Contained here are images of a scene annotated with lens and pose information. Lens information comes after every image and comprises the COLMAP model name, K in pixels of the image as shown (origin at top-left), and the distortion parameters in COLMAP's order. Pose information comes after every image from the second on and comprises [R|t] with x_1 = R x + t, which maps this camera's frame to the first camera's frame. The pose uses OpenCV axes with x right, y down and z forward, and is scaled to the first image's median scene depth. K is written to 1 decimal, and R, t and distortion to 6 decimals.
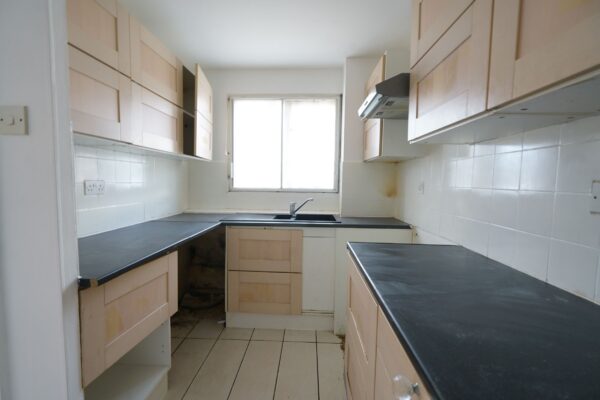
lens RADIAL K [[268.6, 0, 297.9], [0, 268.6, 199.0], [0, 0, 1]] dist [0.000224, 0.000175]
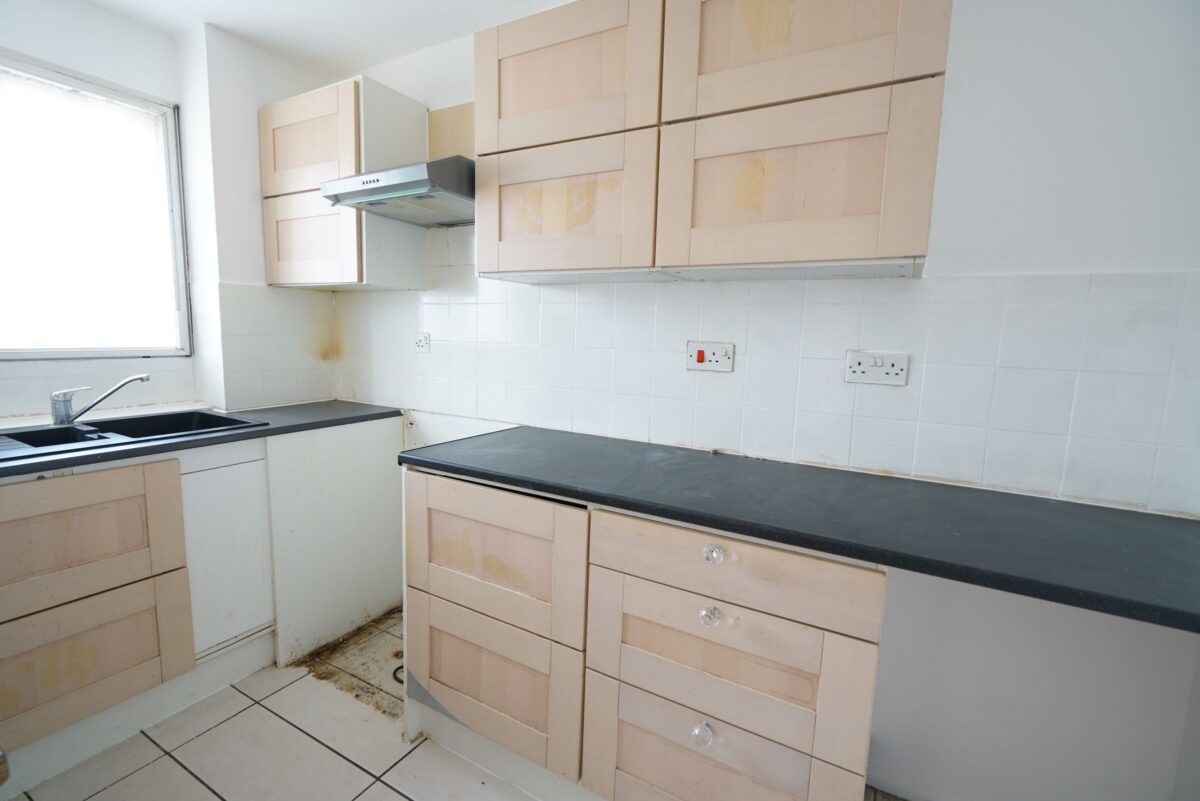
lens RADIAL K [[537.2, 0, 595.8], [0, 537.2, 398.5], [0, 0, 1]] dist [0.000224, 0.000175]
pose [[0.464885, -0.114523, 0.877933, -0.369791], [0.038762, 0.993281, 0.109045, -0.031449], [-0.884522, -0.016663, 0.466200, 0.103873]]
